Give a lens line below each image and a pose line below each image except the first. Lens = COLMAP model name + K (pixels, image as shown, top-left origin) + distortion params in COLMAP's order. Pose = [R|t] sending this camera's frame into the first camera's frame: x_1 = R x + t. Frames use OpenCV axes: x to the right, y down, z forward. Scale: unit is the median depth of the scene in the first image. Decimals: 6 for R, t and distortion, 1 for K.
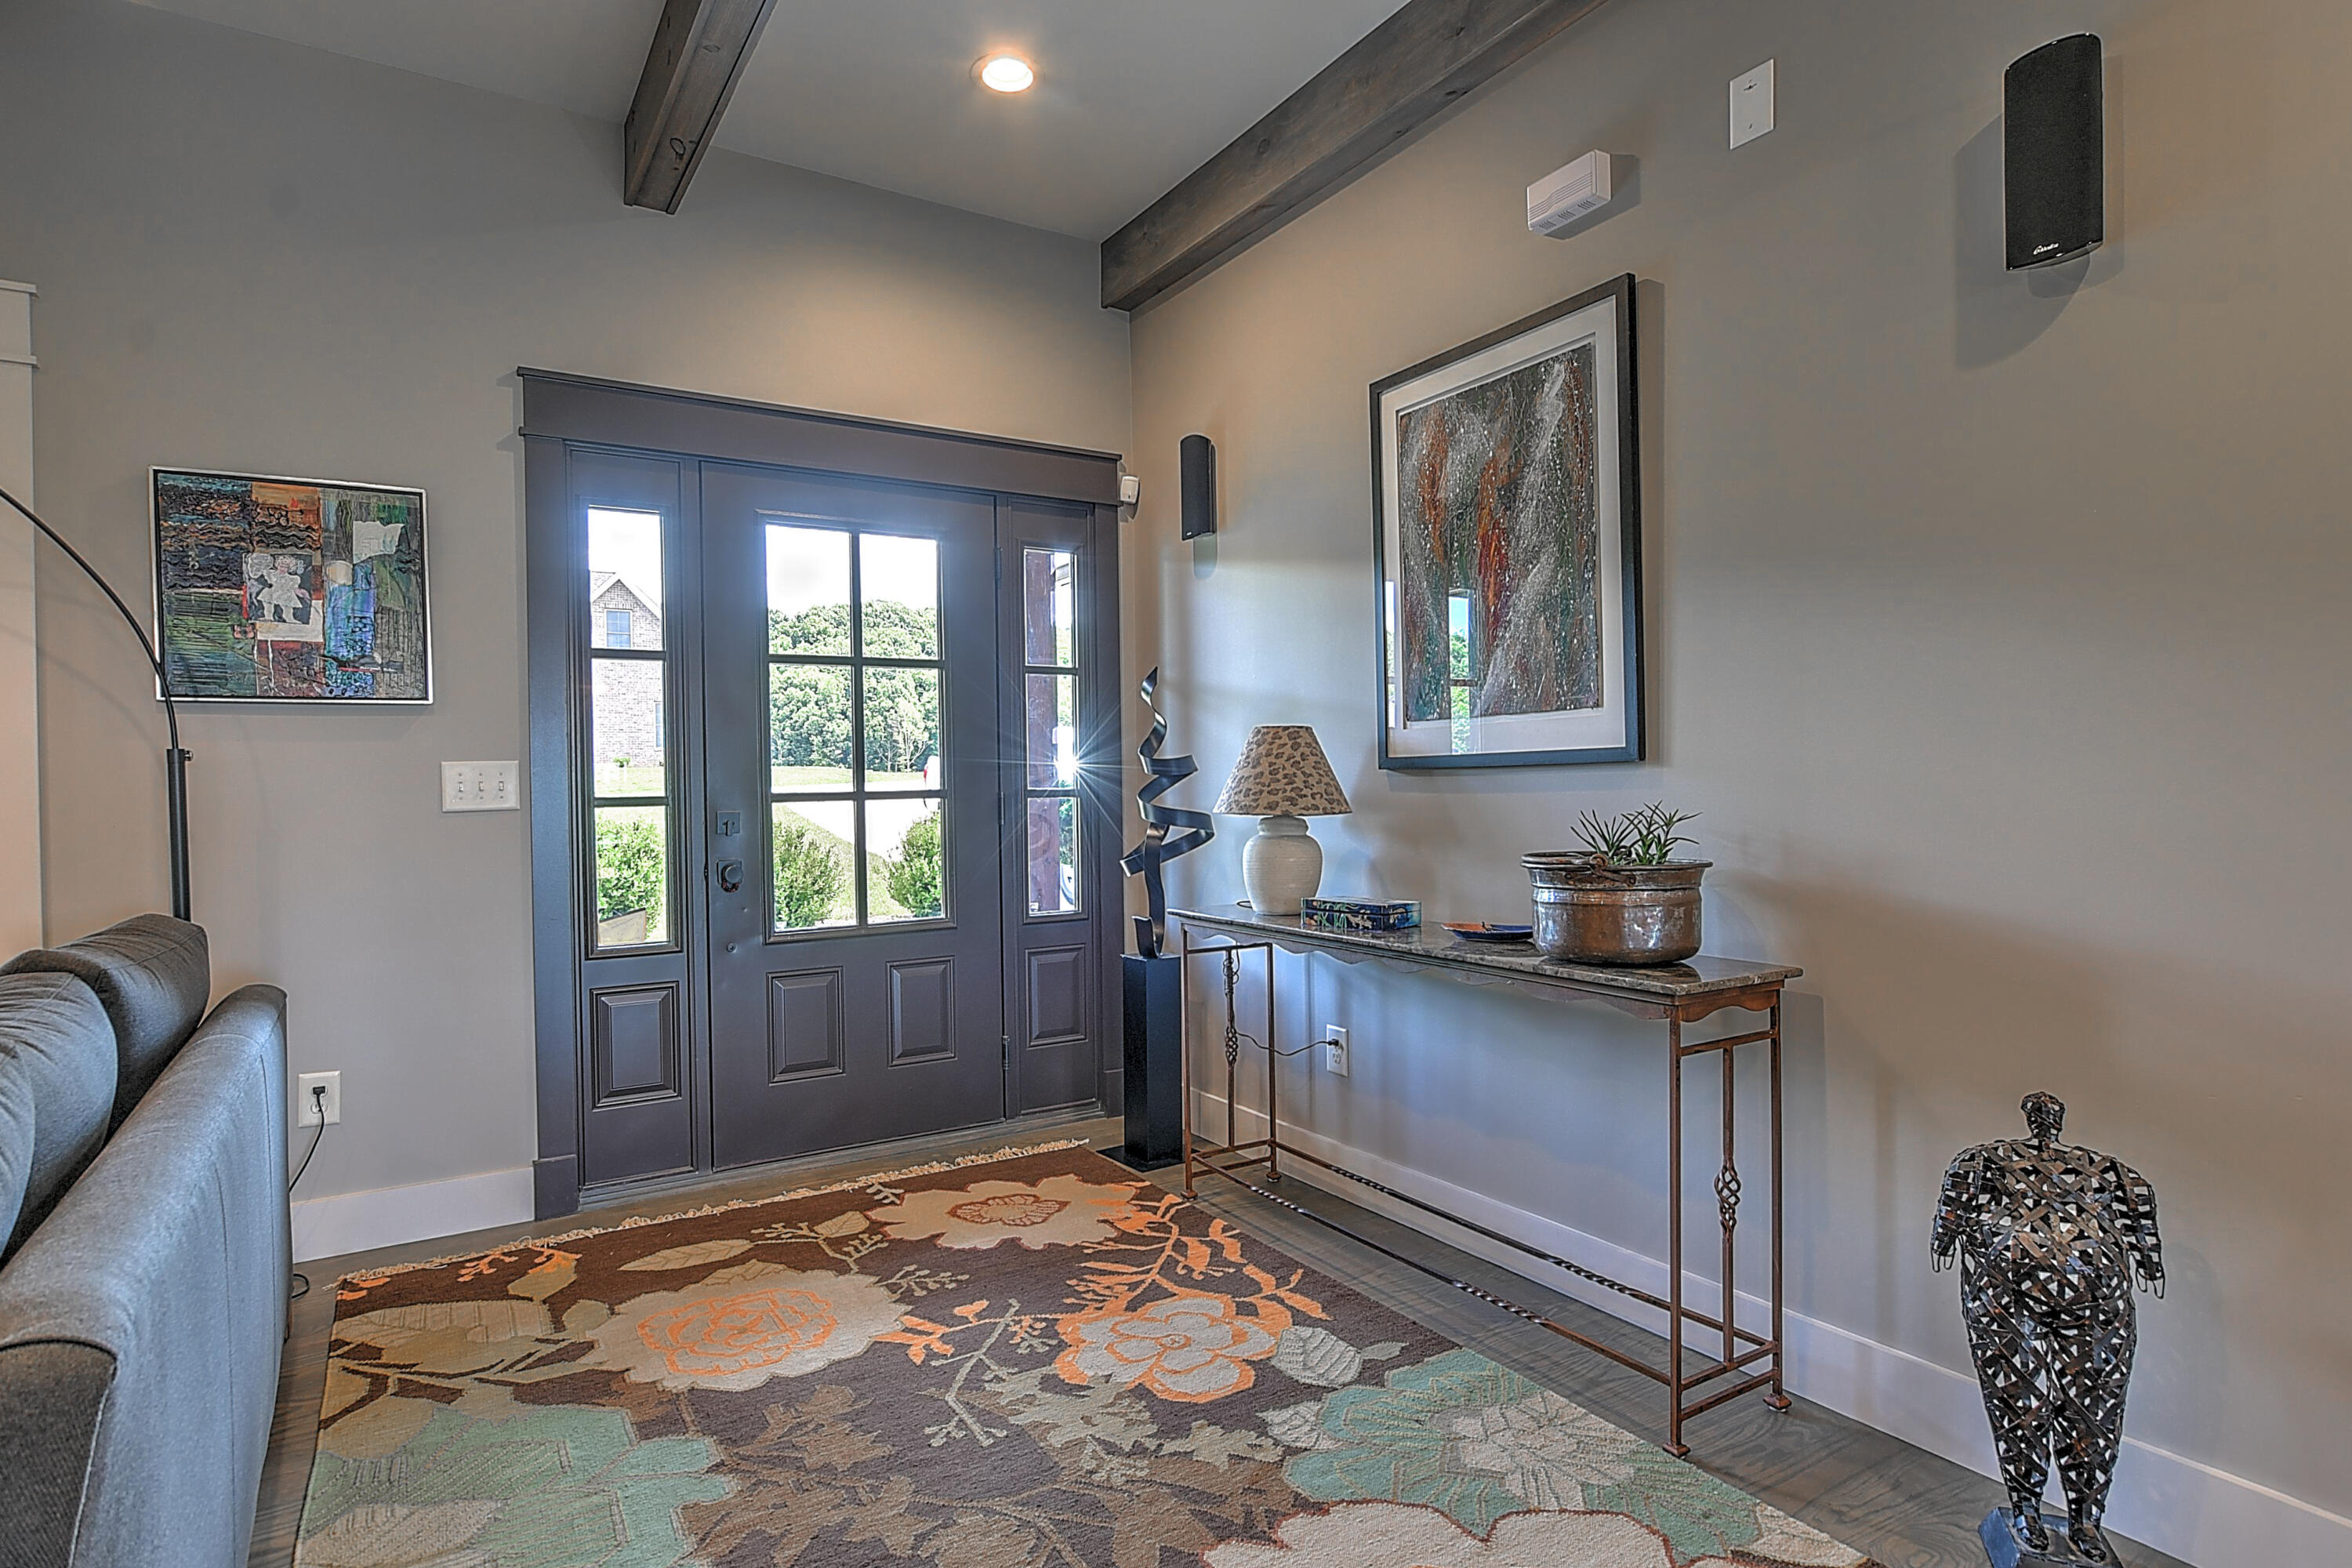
lens RADIAL K [[1231.4, 0, 1184.6], [0, 1231.4, 785.4], [0, 0, 1]] dist [-0.006585, 0.003218]
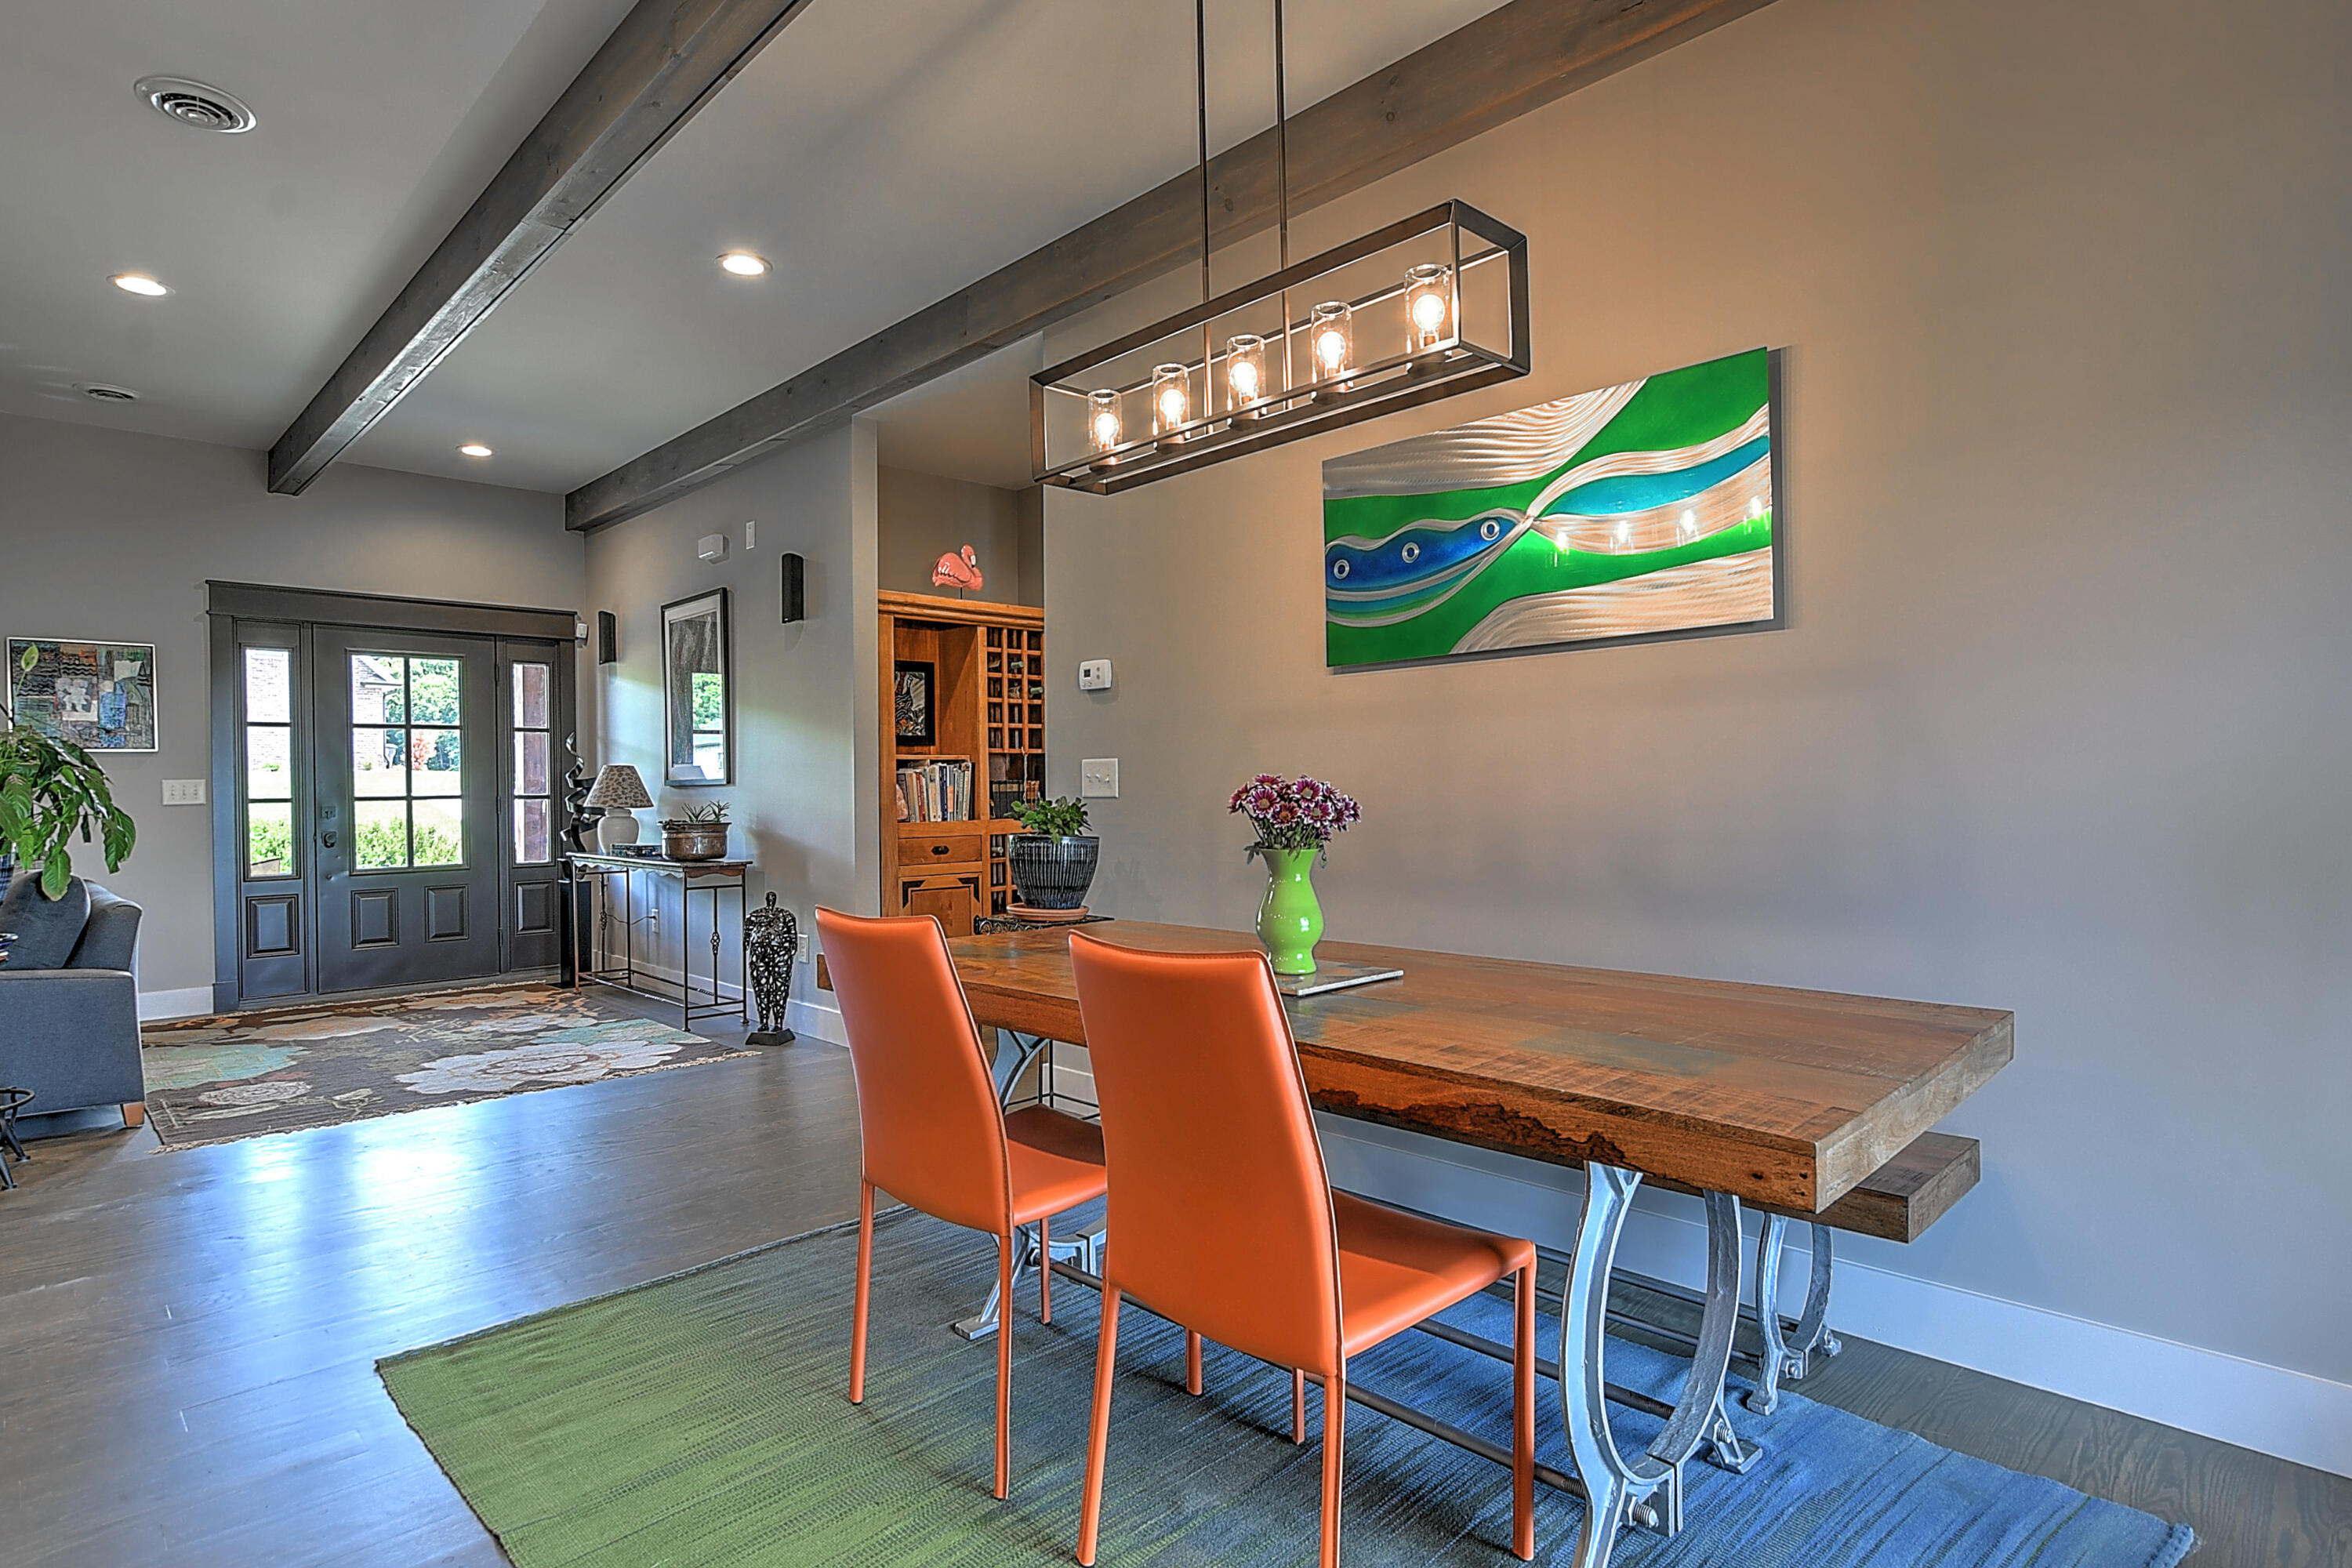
lens RADIAL K [[1231.4, 0, 1184.3], [0, 1231.4, 780.9], [0, 0, 1]] dist [-0.006585, 0.003218]
pose [[0.979152, 0.003939, 0.203091, 0.600792], [-0.002024, 0.999952, -0.009638, -0.002124], [-0.203119, 0.009026, 0.979113, -1.258753]]
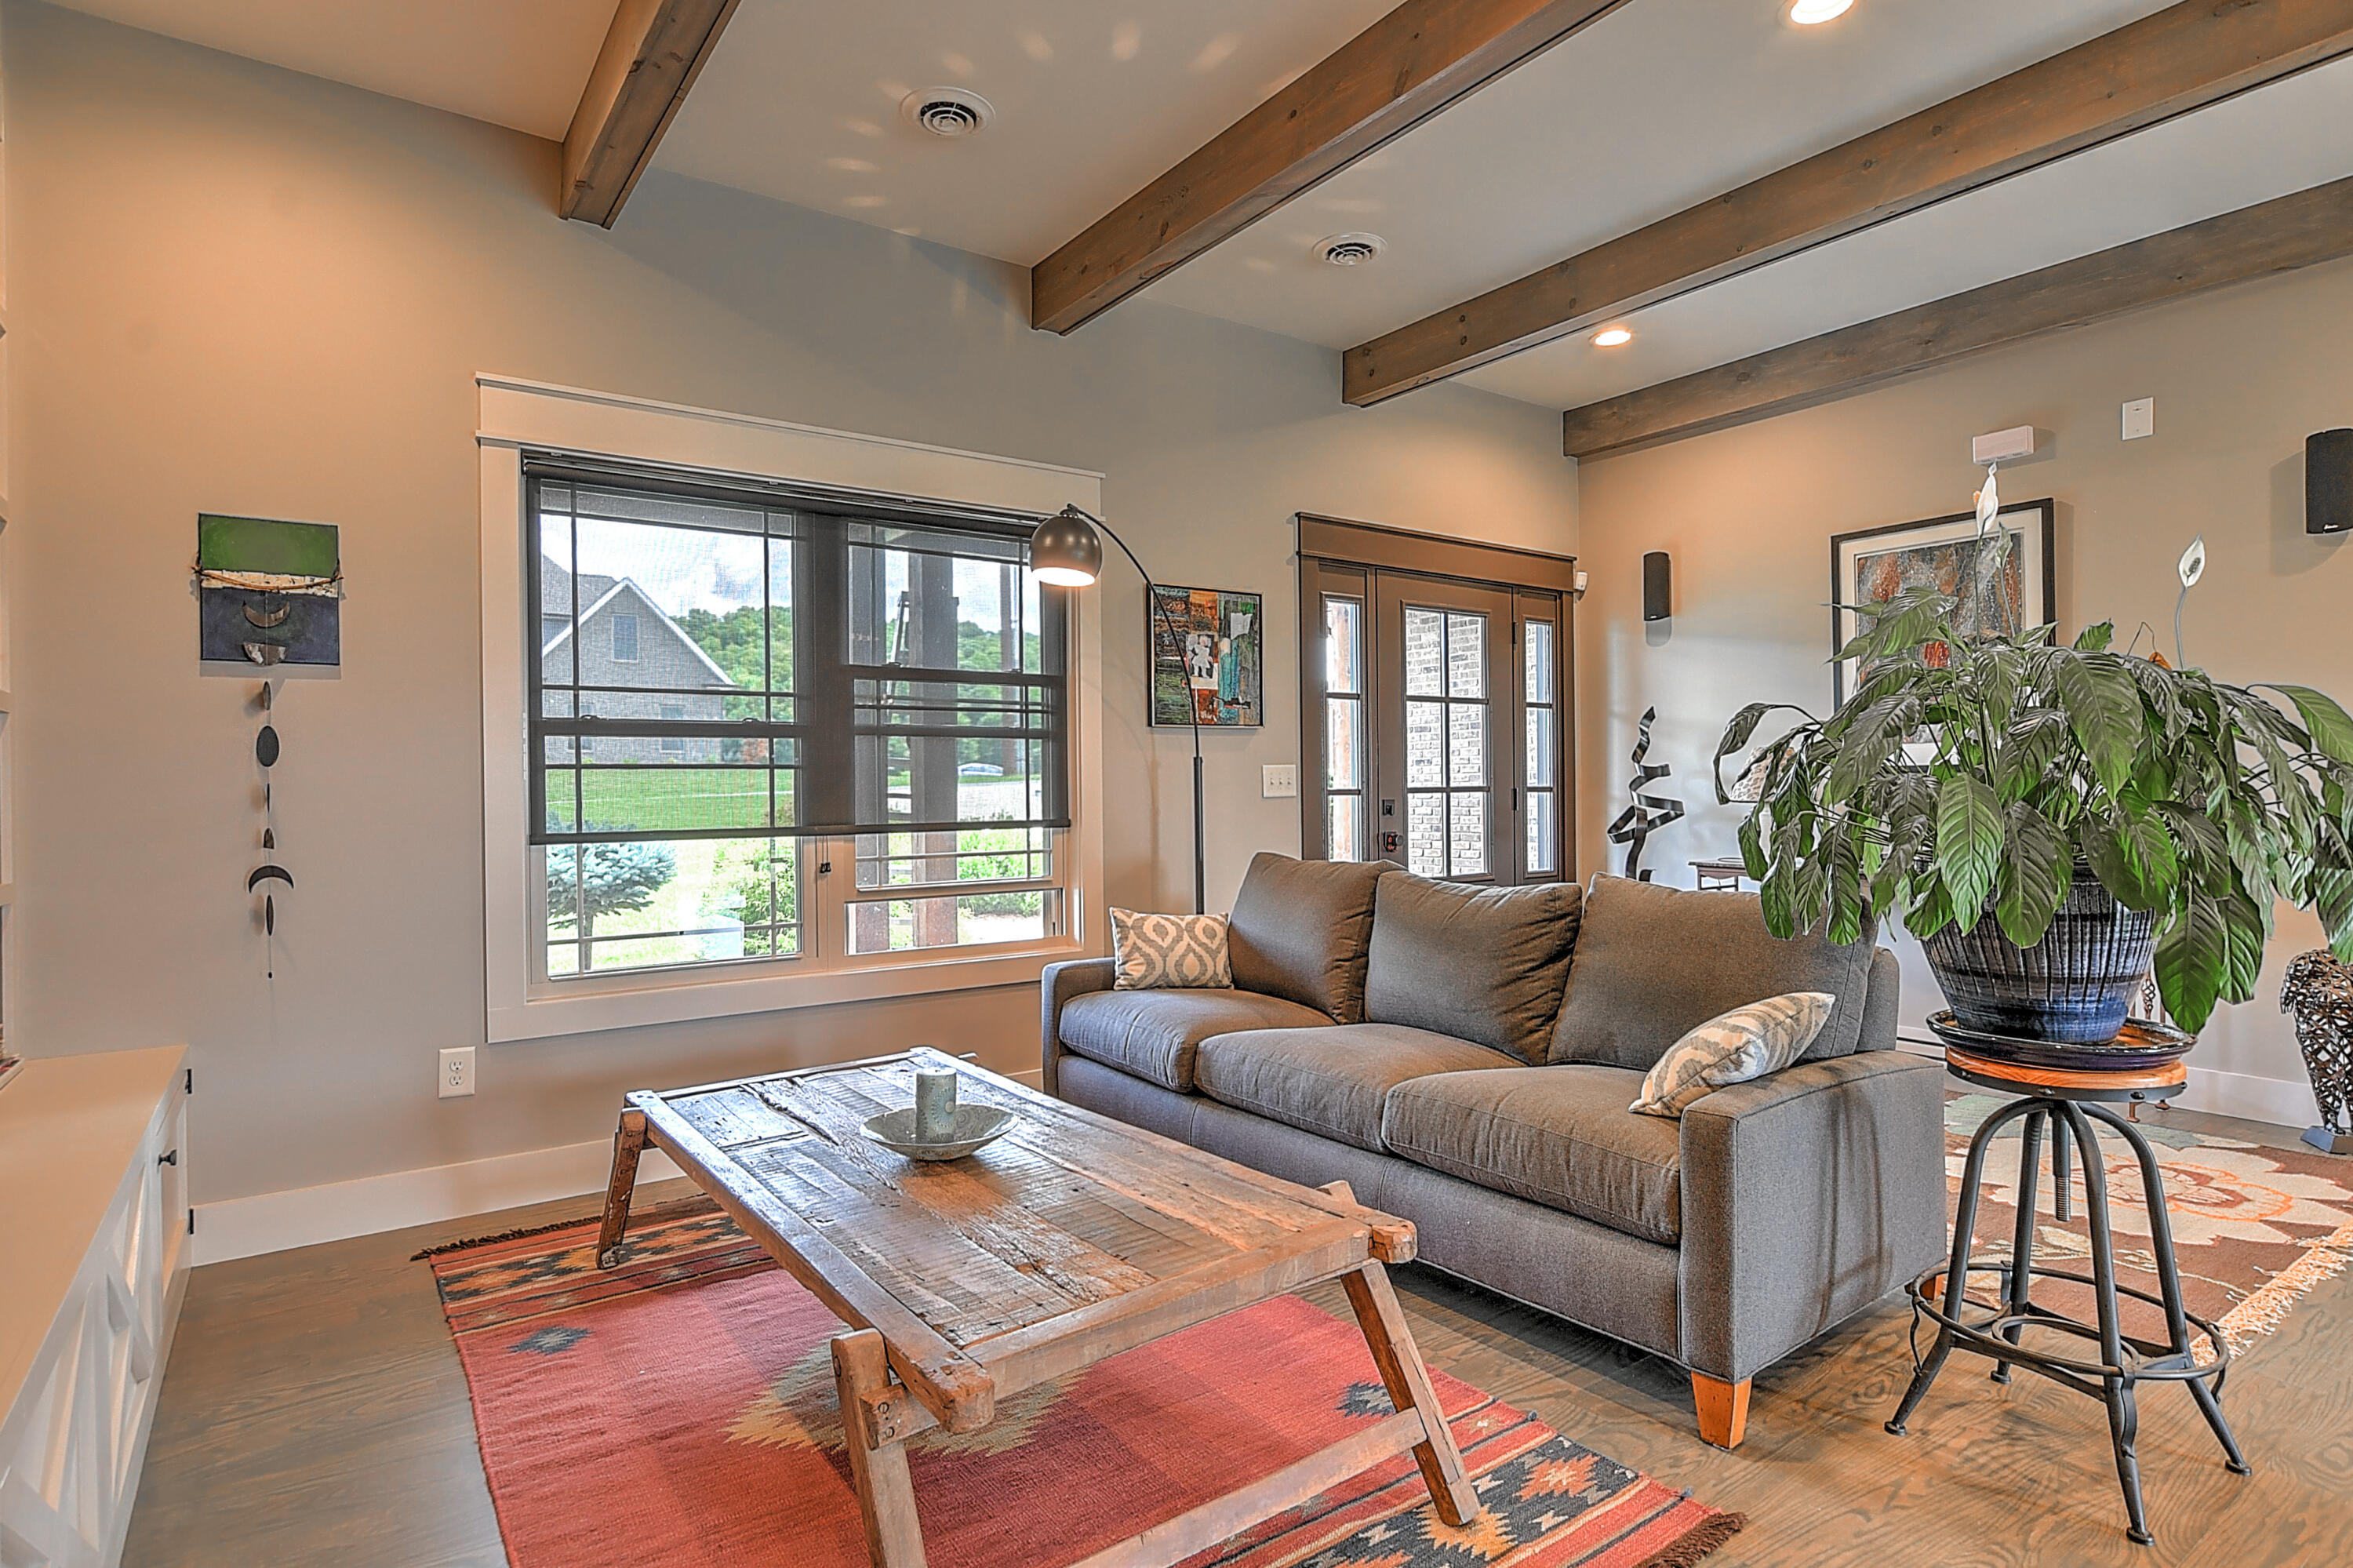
lens RADIAL K [[1232.0, 0, 1170.7], [0, 1232.0, 785.6], [0, 0, 1]] dist [-0.006585, 0.003218]
pose [[0.997885, 0.005459, 0.064778, -0.812721], [-0.005198, 0.999978, -0.004194, 0.014426], [-0.064799, 0.003848, 0.997891, -0.554852]]
